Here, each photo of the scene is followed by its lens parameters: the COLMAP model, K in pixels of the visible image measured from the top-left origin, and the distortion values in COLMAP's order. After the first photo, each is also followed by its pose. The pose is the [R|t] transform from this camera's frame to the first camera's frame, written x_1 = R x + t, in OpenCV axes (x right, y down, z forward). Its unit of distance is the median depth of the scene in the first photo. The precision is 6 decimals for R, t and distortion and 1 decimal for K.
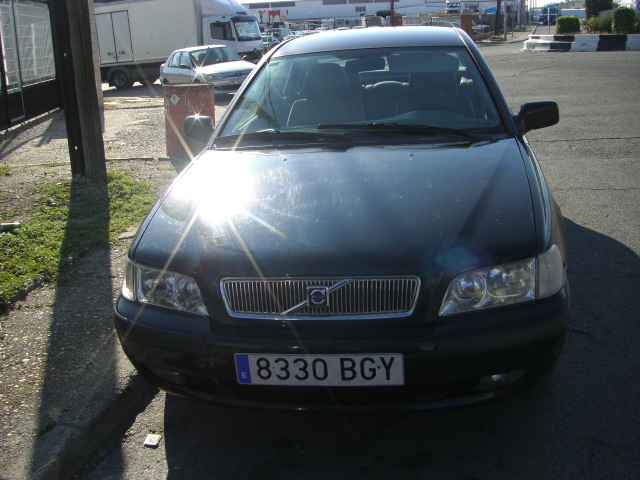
lens RADIAL K [[733.2, 0, 320.0], [0, 733.2, 240.0], [0, 0, 1]] dist [-0.191065, 0.148187]
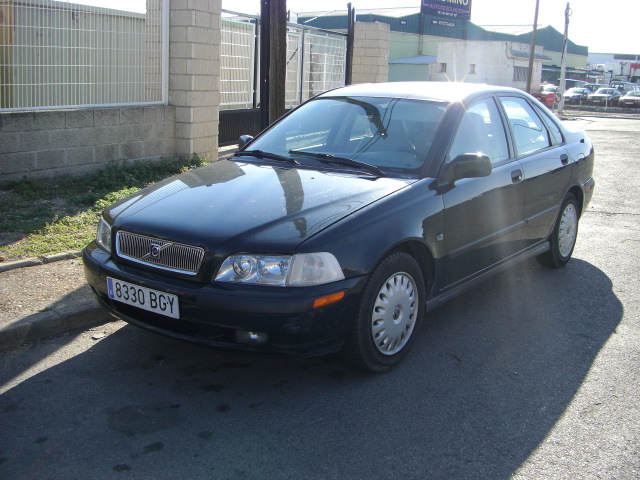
lens RADIAL K [[733.2, 0, 320.0], [0, 733.2, 240.0], [0, 0, 1]] dist [-0.191065, 0.148187]
pose [[0.874999, 0.178231, -0.450122, 0.973978], [-0.200621, 0.979667, -0.002080, -0.010629], [0.440599, 0.092123, 0.892965, -0.195421]]
